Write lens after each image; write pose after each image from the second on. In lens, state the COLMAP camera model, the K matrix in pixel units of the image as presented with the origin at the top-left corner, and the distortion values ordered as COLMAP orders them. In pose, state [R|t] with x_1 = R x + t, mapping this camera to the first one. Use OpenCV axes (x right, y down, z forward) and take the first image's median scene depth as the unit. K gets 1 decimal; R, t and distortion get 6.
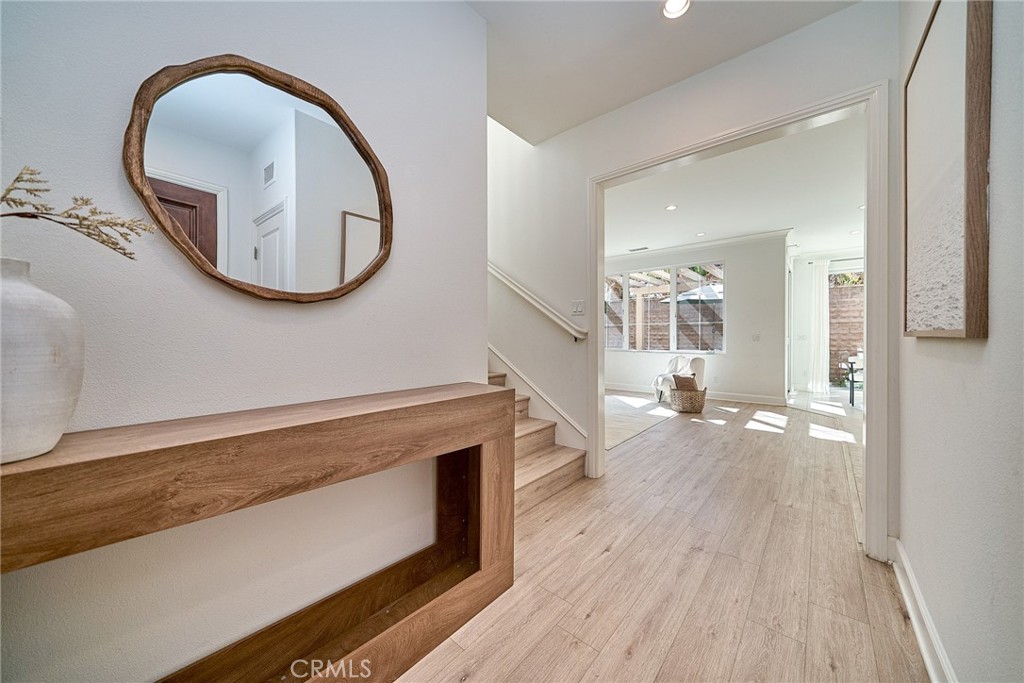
lens RADIAL K [[354.0, 0, 512.1], [0, 354.0, 337.9], [0, 0, 1]] dist [0.002356, -0.000753]
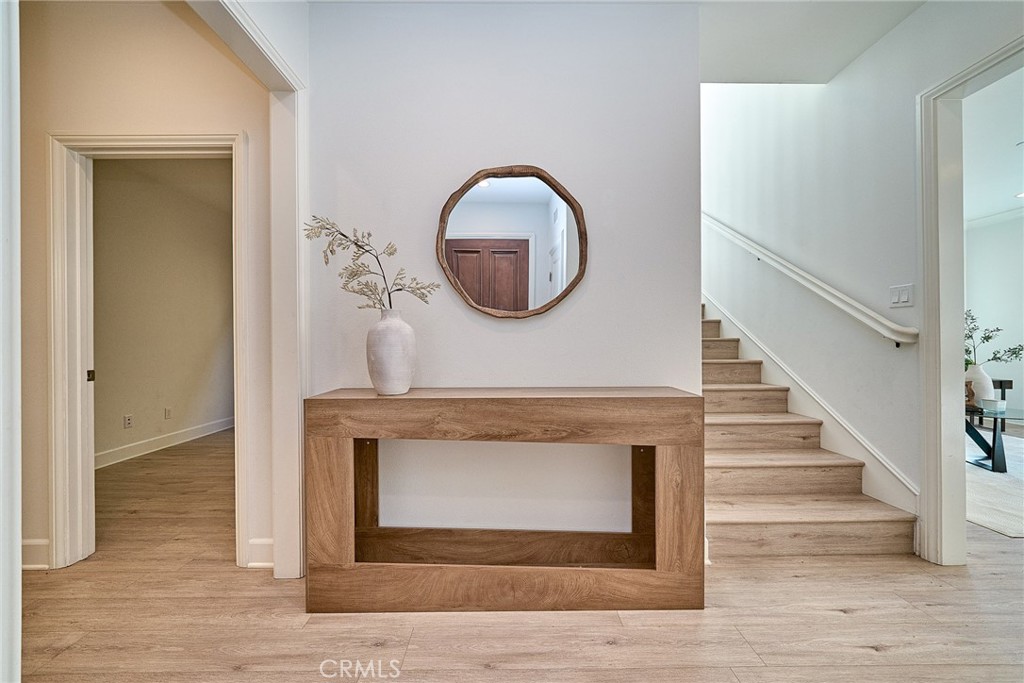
lens RADIAL K [[354.0, 0, 502.5], [0, 354.0, 344.2], [0, 0, 1]] dist [0.002356, -0.000753]
pose [[0.653078, -0.002736, -0.757286, 0.236462], [0.002709, 0.999996, -0.001277, 0.004153], [0.757286, -0.001217, 0.653083, 0.000434]]
